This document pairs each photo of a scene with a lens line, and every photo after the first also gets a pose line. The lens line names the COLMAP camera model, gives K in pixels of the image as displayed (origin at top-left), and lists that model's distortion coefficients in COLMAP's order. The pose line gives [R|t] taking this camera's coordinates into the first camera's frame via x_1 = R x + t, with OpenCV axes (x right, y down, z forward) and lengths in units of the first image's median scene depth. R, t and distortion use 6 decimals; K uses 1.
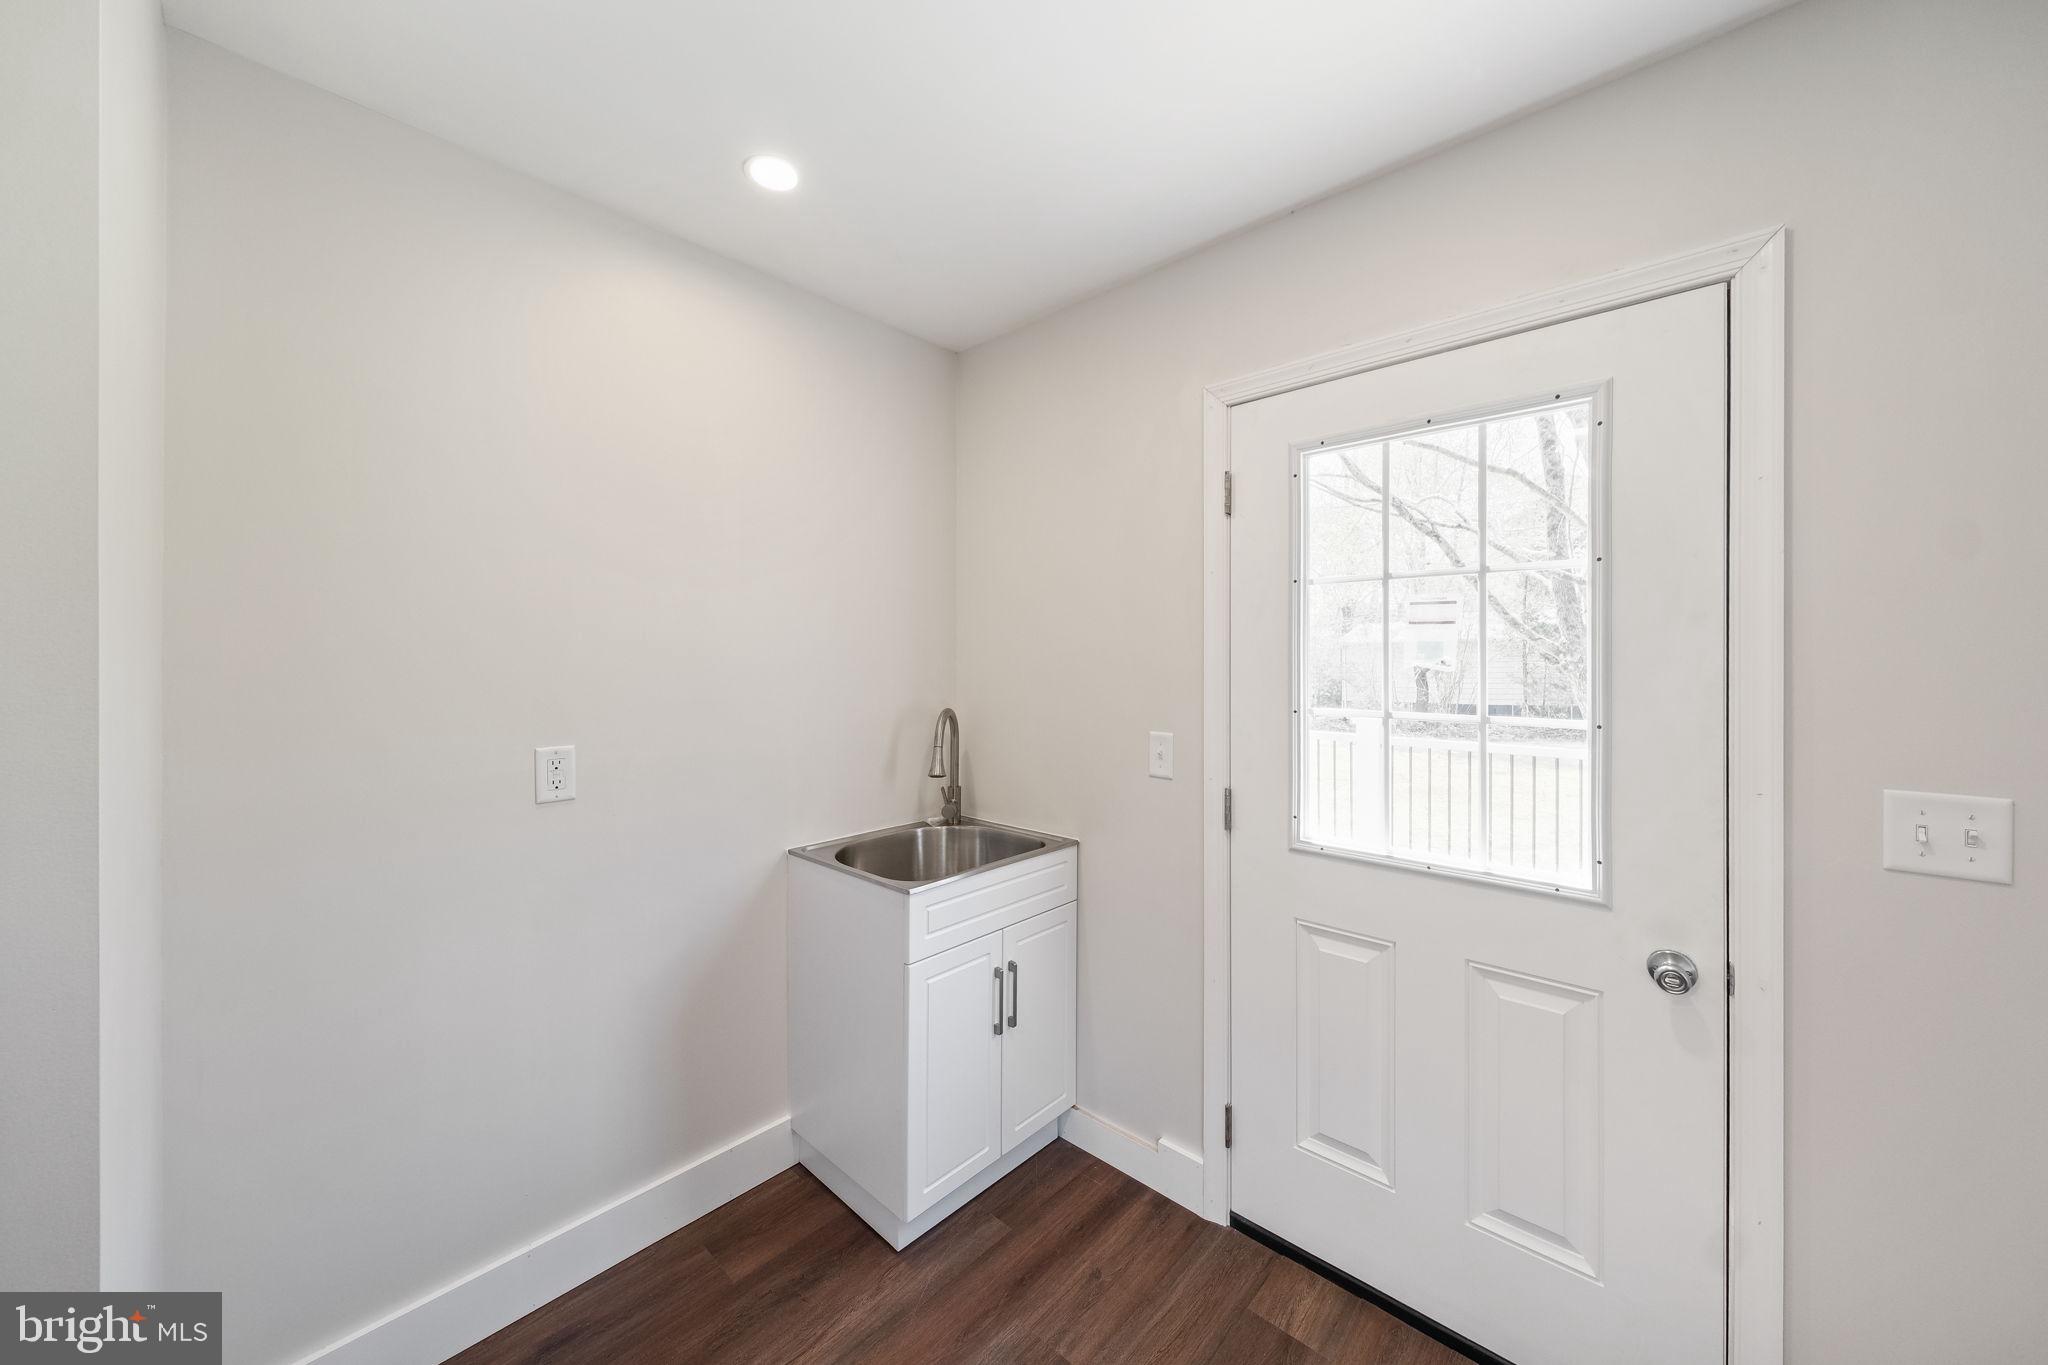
lens RADIAL K [[729.7, 0, 1041.9], [0, 729.7, 667.3], [0, 0, 1]] dist [-0.001609, -0.000201]
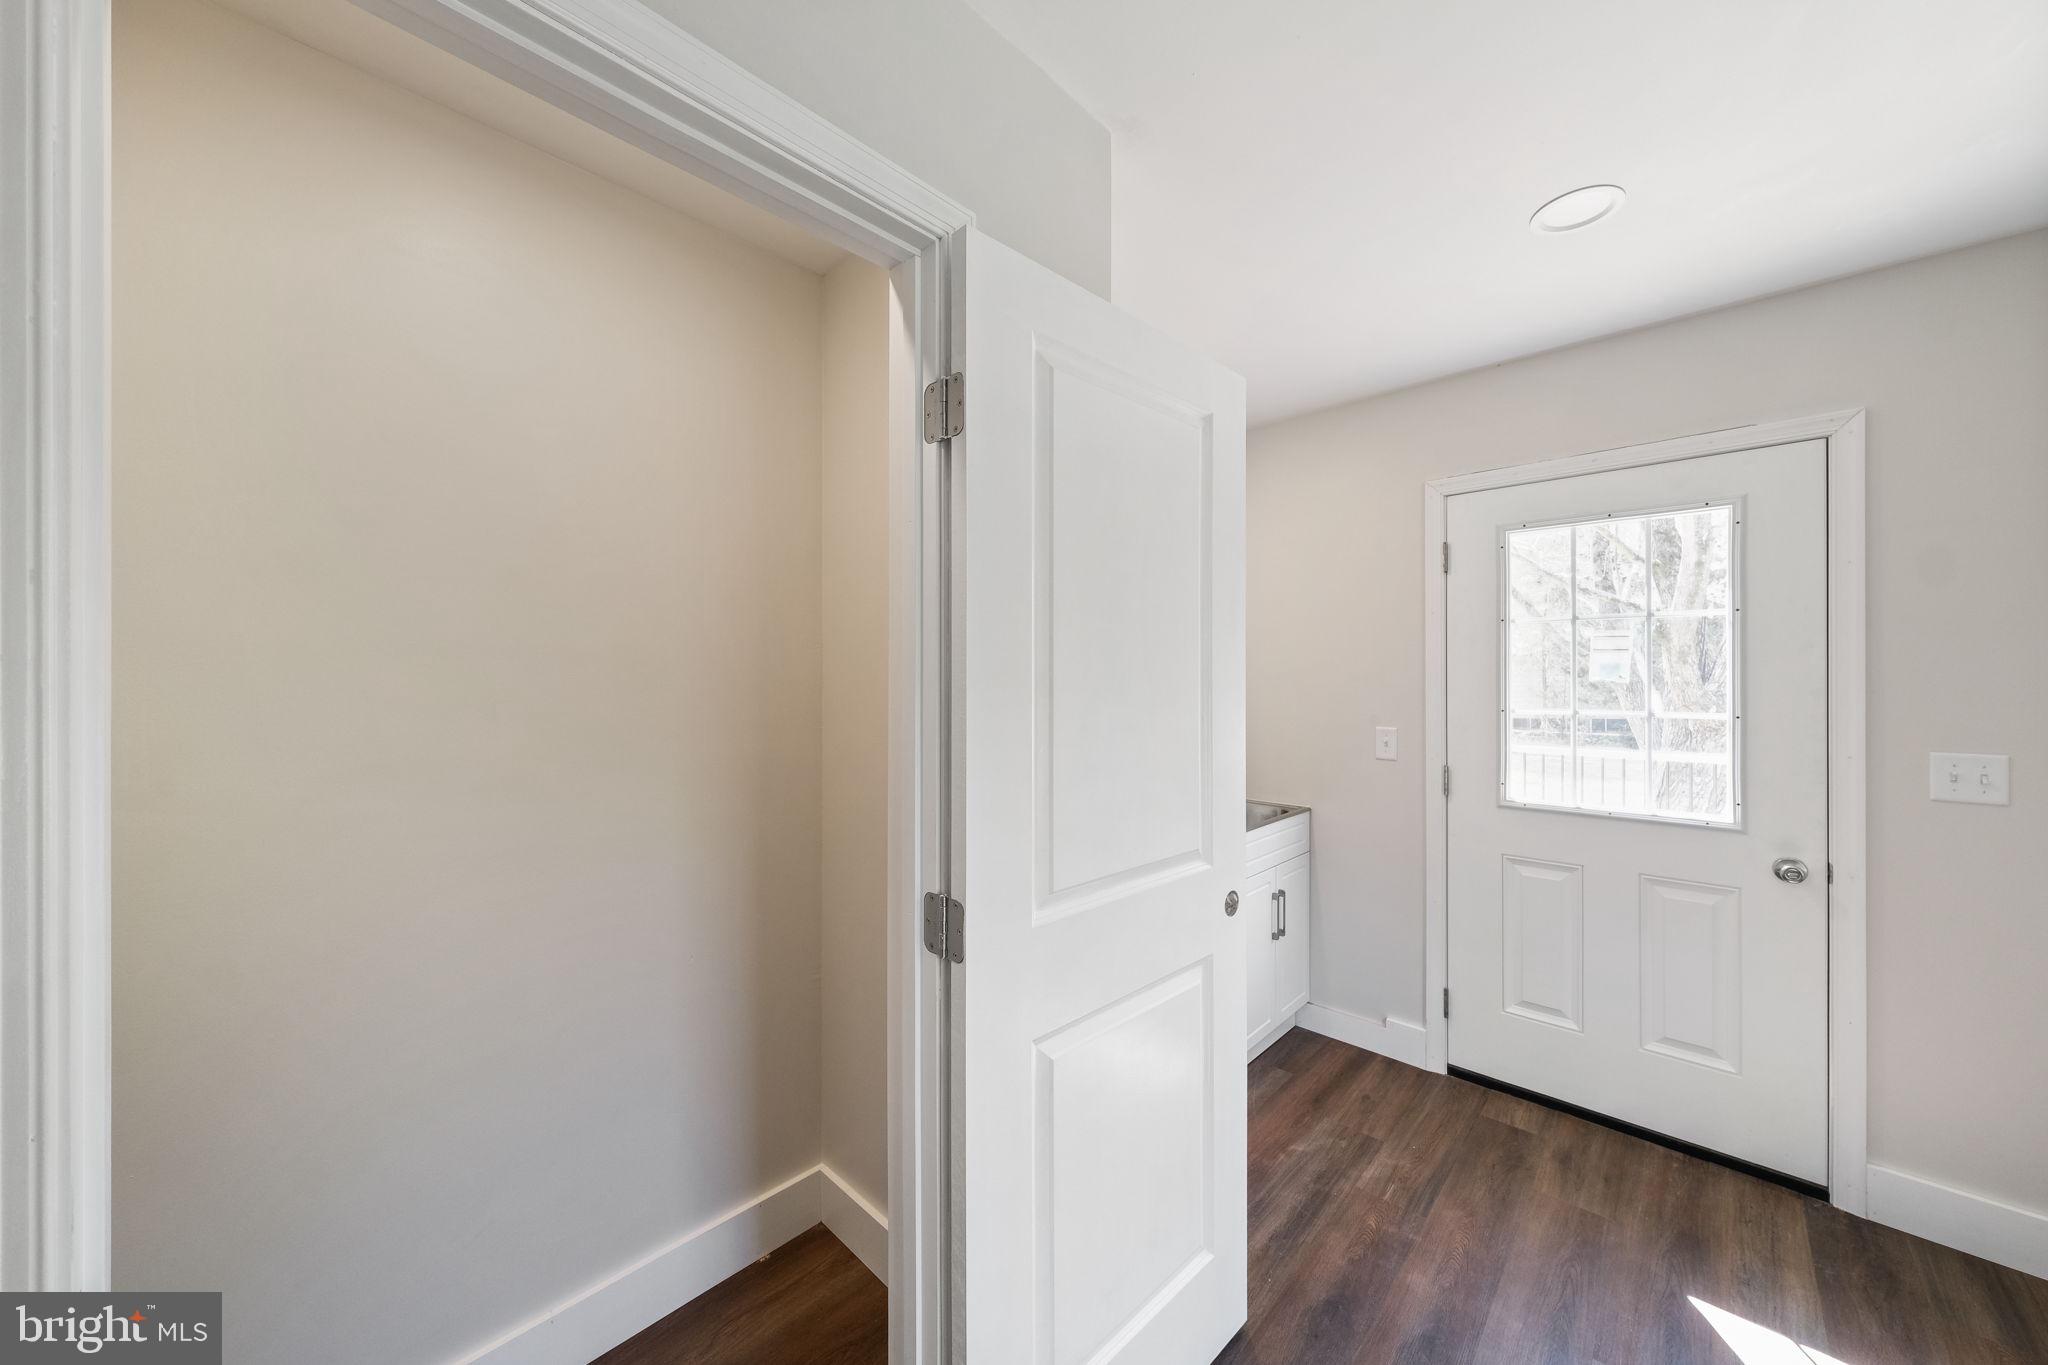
lens RADIAL K [[713.2, 0, 1049.0], [0, 713.2, 682.1], [0, 0, 1]] dist [0.005758, 0.000355]
pose [[0.999907, 0.000023, -0.013606, -0.554343], [-0.000007, 0.999999, 0.001125, 0.002397], [0.013606, -0.001125, 0.999907, -0.447610]]
